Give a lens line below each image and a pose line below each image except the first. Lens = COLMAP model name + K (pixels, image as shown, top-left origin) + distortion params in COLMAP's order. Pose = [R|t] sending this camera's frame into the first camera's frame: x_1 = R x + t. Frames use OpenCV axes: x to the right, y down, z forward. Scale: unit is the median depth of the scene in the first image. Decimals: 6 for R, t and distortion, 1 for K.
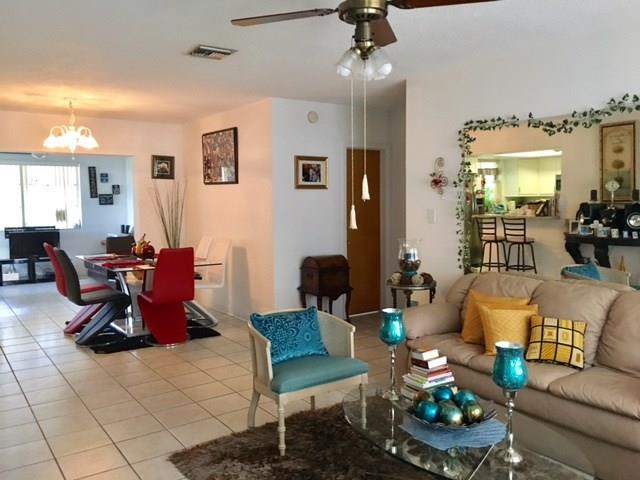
lens RADIAL K [[544.0, 0, 324.8], [0, 544.0, 236.4], [0, 0, 1]] dist [0.066423, -0.060983]
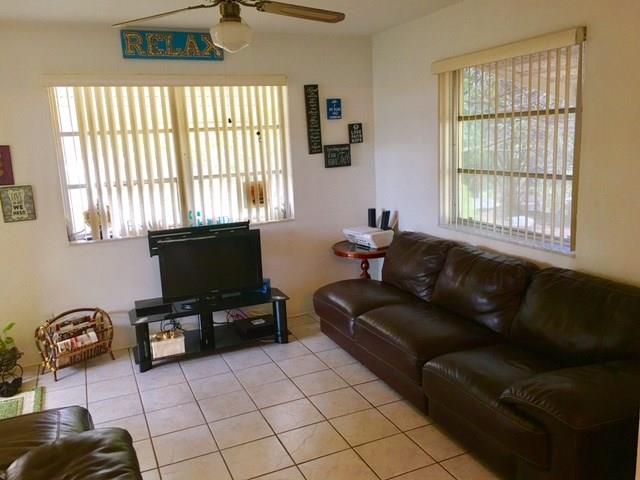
lens RADIAL K [[544.0, 0, 330.9], [0, 544.0, 233.3], [0, 0, 1]] dist [0.066423, -0.060983]
pose [[0.982151, 0.000599, -0.188093, -0.536639], [0.021439, 0.993121, 0.115110, -0.093671], [0.186868, -0.117088, 0.975382, 0.909853]]
